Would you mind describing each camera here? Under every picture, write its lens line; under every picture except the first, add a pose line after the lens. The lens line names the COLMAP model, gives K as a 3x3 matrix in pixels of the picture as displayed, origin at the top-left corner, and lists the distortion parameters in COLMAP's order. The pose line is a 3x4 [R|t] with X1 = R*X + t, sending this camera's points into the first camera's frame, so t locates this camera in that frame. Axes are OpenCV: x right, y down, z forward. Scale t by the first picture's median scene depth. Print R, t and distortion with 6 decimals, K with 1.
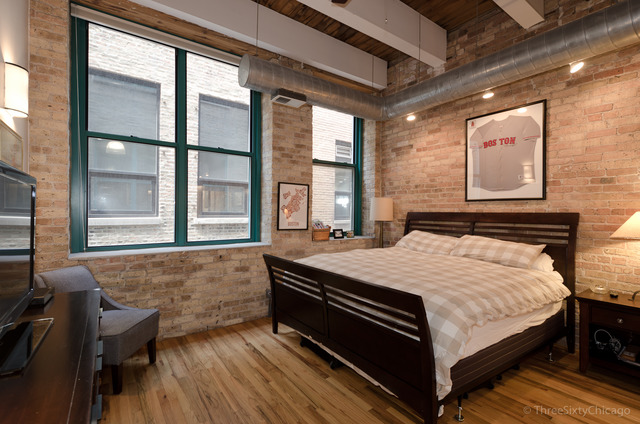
lens RADIAL K [[299.6, 0, 318.0], [0, 299.6, 211.1], [0, 0, 1]] dist [0.000883, 0.000077]
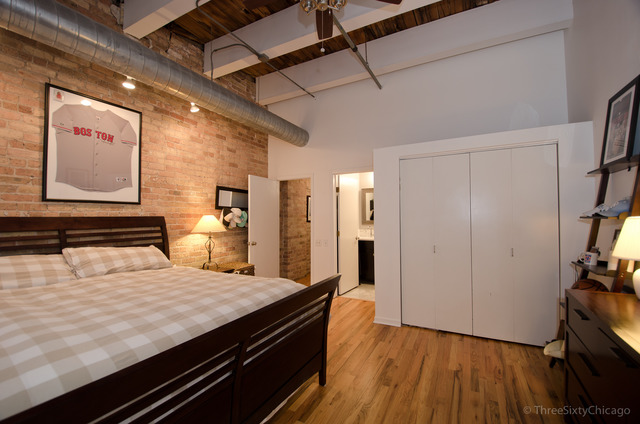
lens RADIAL K [[276.3, 0, 317.8], [0, 276.3, 212.1], [0, 0, 1]] dist [0.005296, -0.010717]
pose [[-0.429832, 0.011015, 0.902842, -0.398634], [0.001672, 0.999934, -0.011403, 0.001451], [-0.902907, -0.003391, -0.429822, 0.812046]]
